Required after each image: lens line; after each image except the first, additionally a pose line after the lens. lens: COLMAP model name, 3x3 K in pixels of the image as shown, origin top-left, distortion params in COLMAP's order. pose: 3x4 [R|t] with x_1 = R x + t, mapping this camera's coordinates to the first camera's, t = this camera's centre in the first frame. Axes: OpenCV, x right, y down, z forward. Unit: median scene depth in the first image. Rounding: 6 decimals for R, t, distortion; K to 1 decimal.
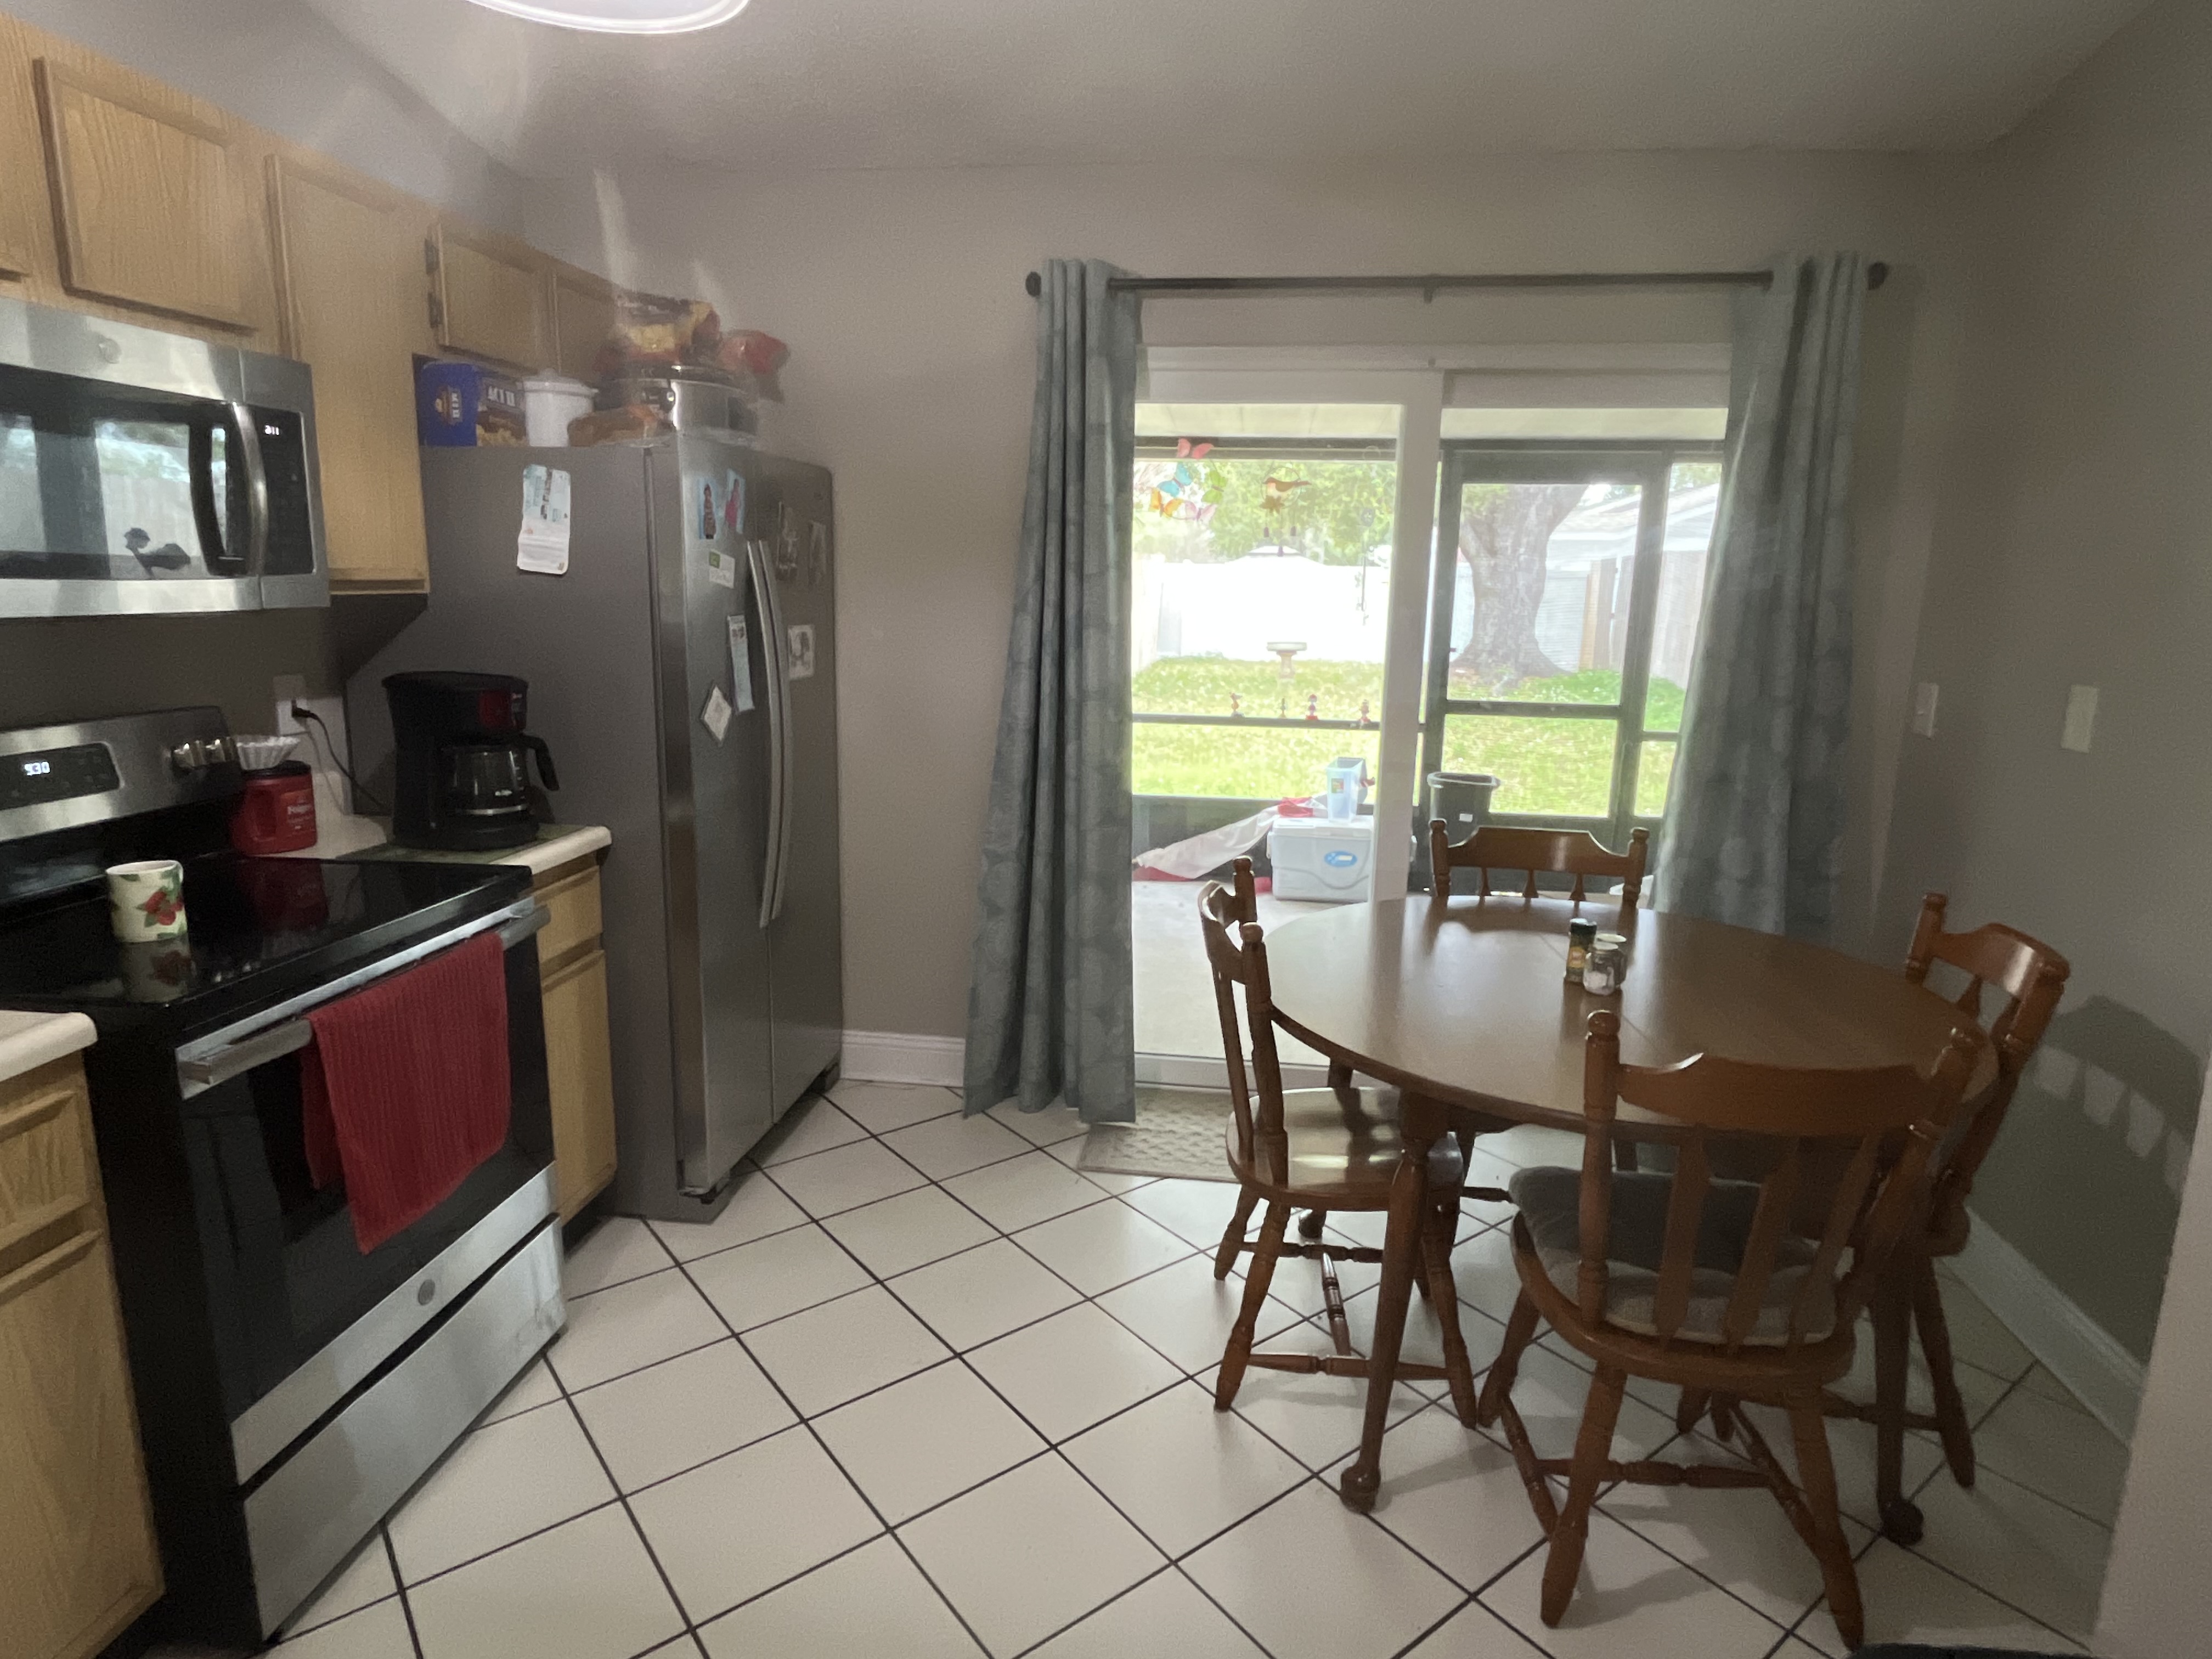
lens RADIAL K [[1250.6, 0, 1106.0], [0, 1250.6, 829.5], [0, 0, 1]] dist [-0.001687, -0.001122]
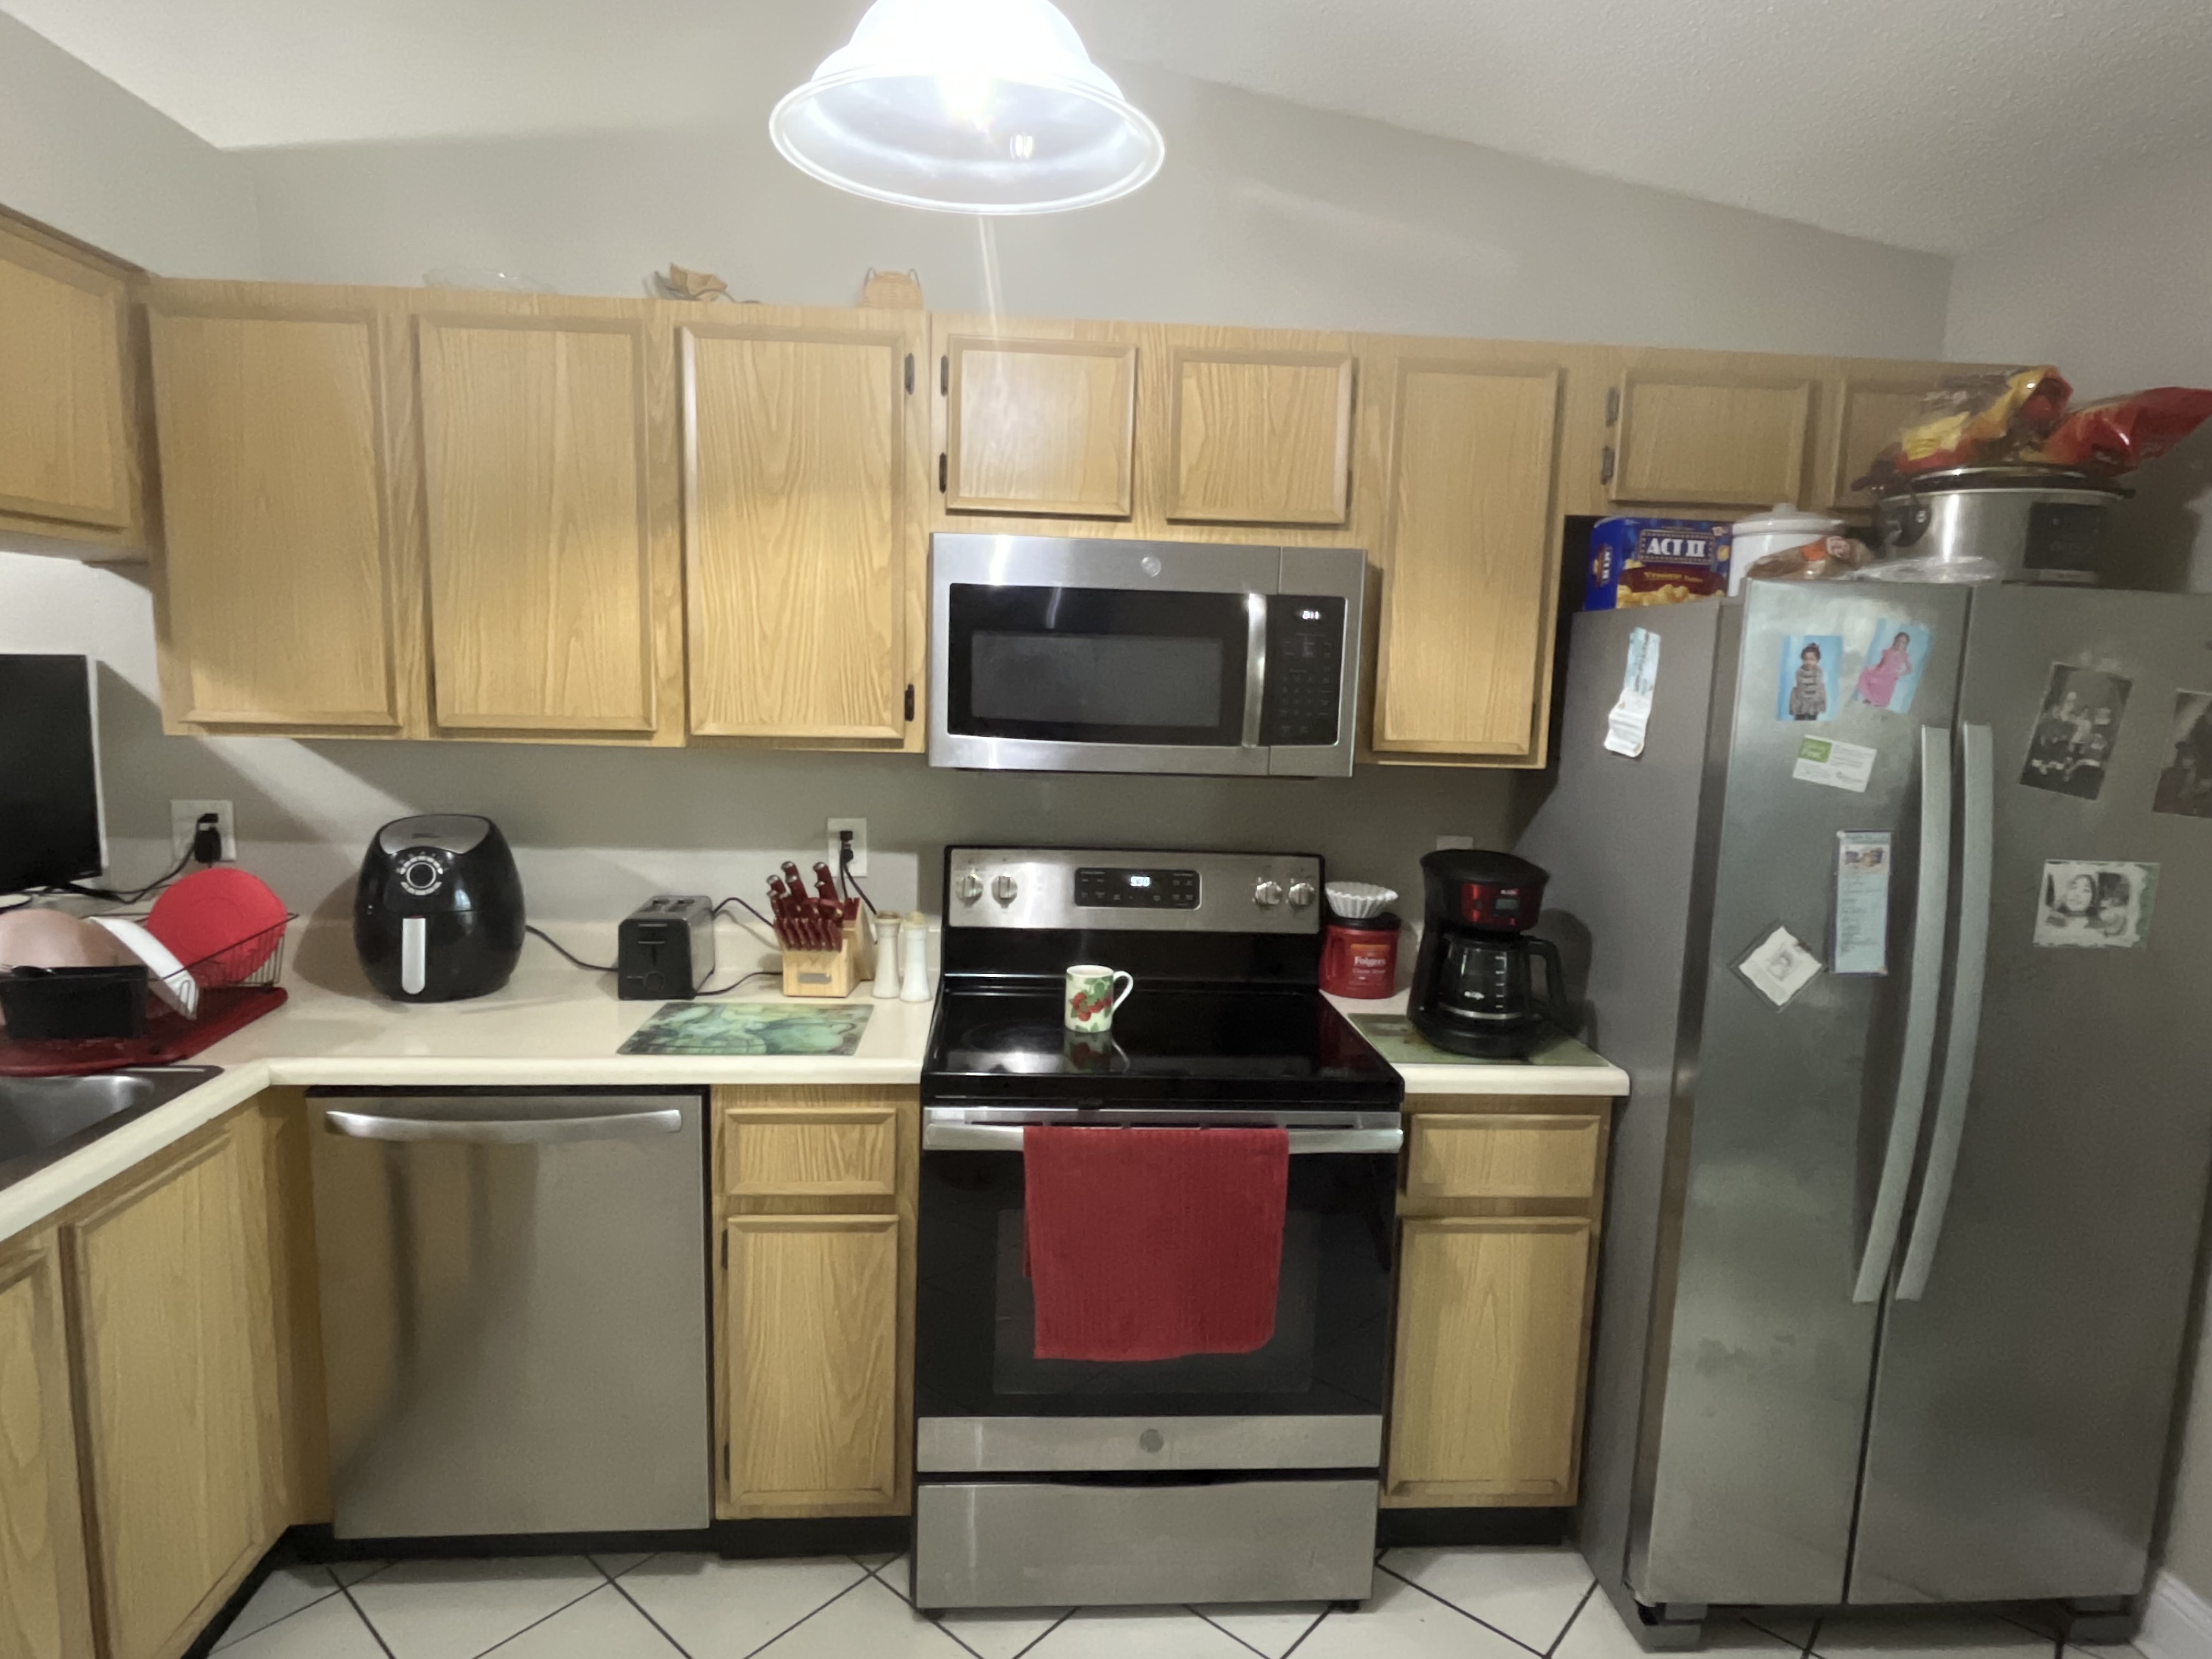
lens RADIAL K [[1250.6, 0, 1106.0], [0, 1250.6, 829.5], [0, 0, 1]] dist [-0.001687, -0.001122]
pose [[0.186433, 0.116886, -0.975490, 0.302478], [-0.222522, 0.972119, 0.073954, -0.142409], [0.956936, 0.203281, 0.207244, 0.510553]]
